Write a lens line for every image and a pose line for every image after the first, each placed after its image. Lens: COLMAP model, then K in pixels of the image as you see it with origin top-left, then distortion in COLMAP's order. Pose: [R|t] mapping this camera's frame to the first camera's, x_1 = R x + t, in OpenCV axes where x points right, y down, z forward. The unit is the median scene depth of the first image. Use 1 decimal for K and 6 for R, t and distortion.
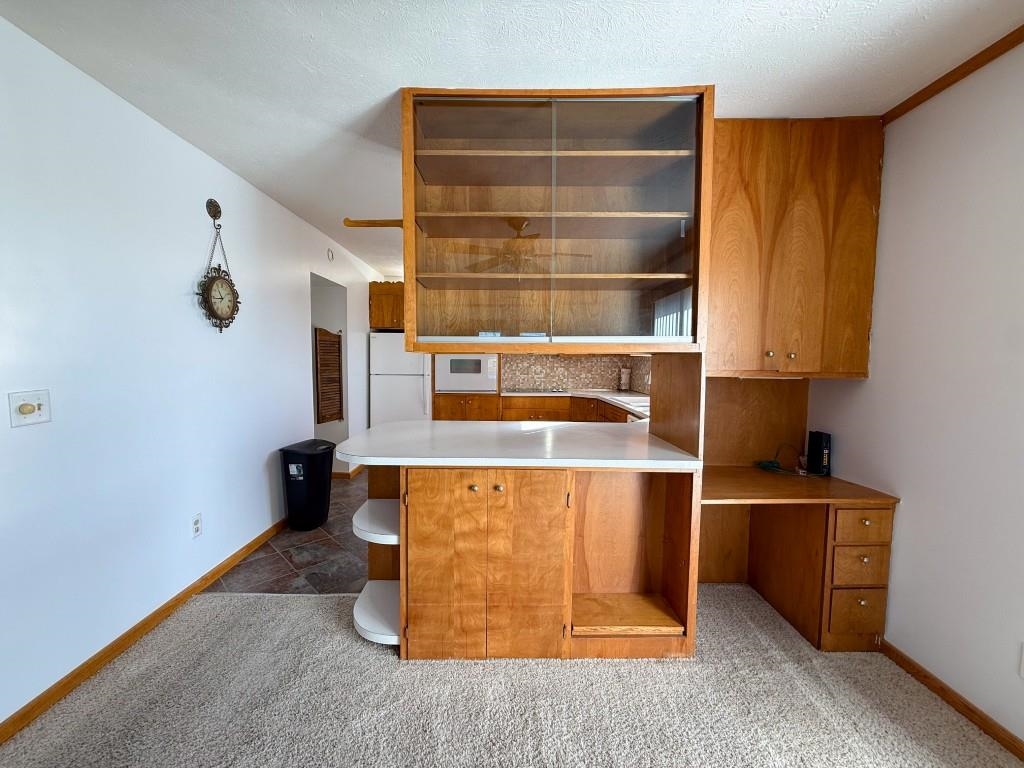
lens RADIAL K [[404.9, 0, 511.4], [0, 404.9, 384.2], [0, 0, 1]] dist [-0.002785, 0.000070]
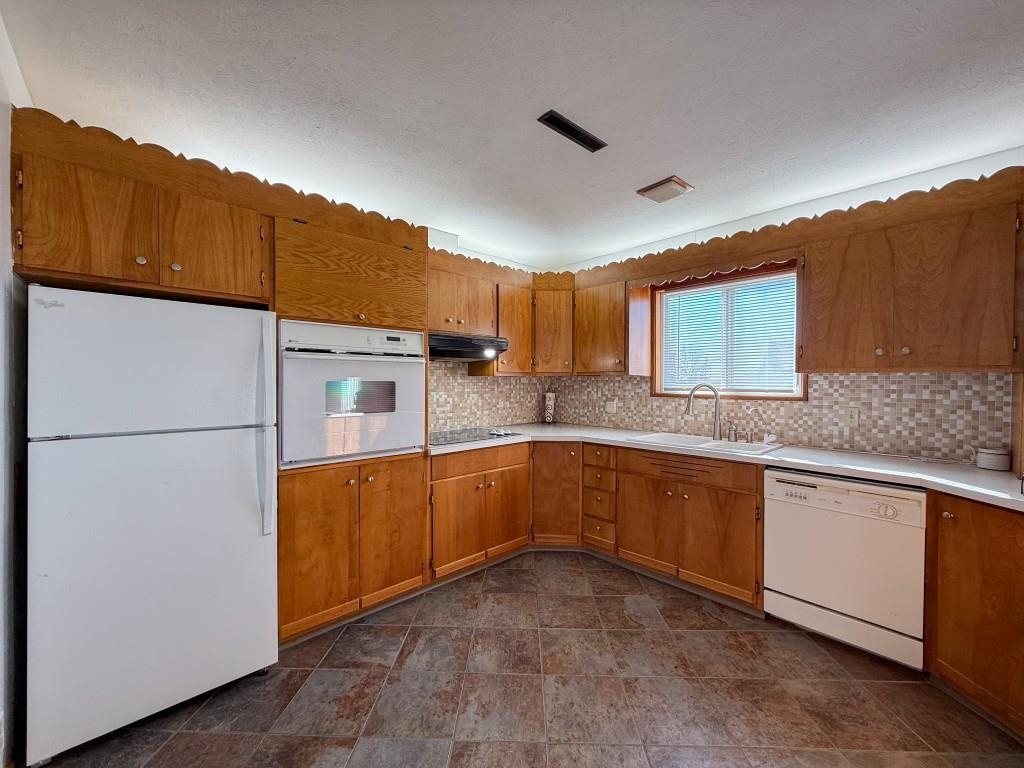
lens RADIAL K [[404.9, 0, 510.7], [0, 404.9, 384.9], [0, 0, 1]] dist [-0.002785, 0.000070]
pose [[0.737860, -0.012548, 0.674838, -0.288040], [0.045807, 0.998453, -0.031519, -0.036549], [-0.673398, 0.054169, 0.737293, 0.576610]]
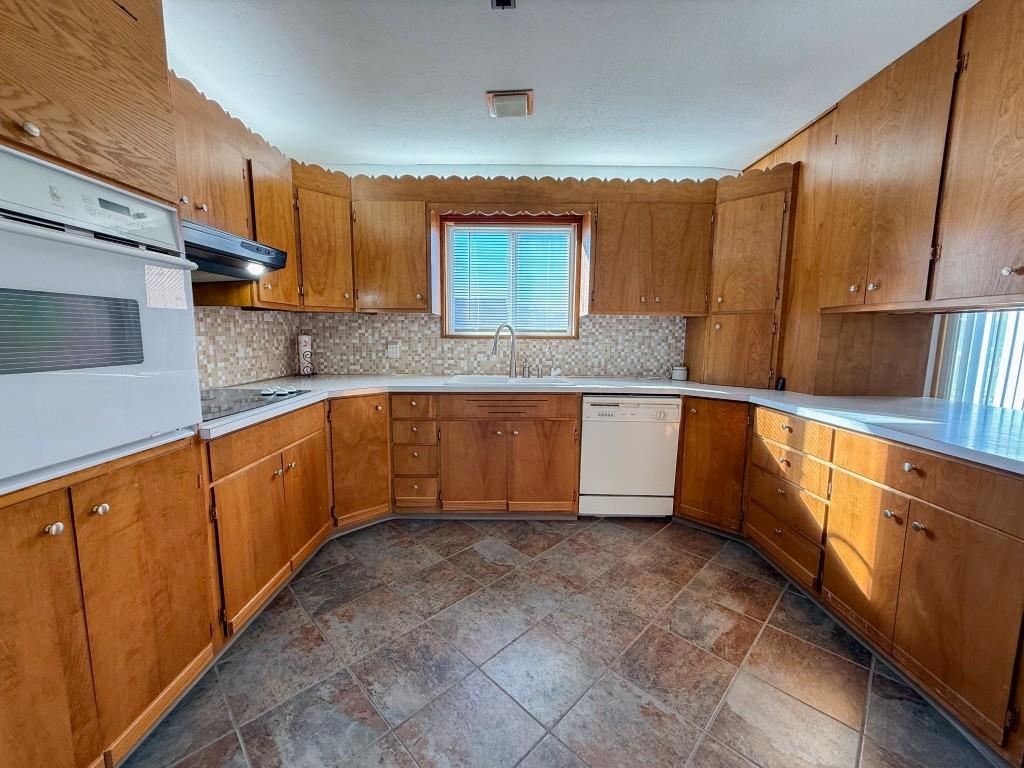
lens RADIAL K [[404.9, 0, 512.0], [0, 404.9, 384.6], [0, 0, 1]] dist [-0.002785, 0.000070]
pose [[0.019454, -0.133130, 0.990908, -0.294784], [0.053814, 0.989798, 0.131925, -0.033487], [-0.998361, 0.050758, 0.026420, 0.794250]]
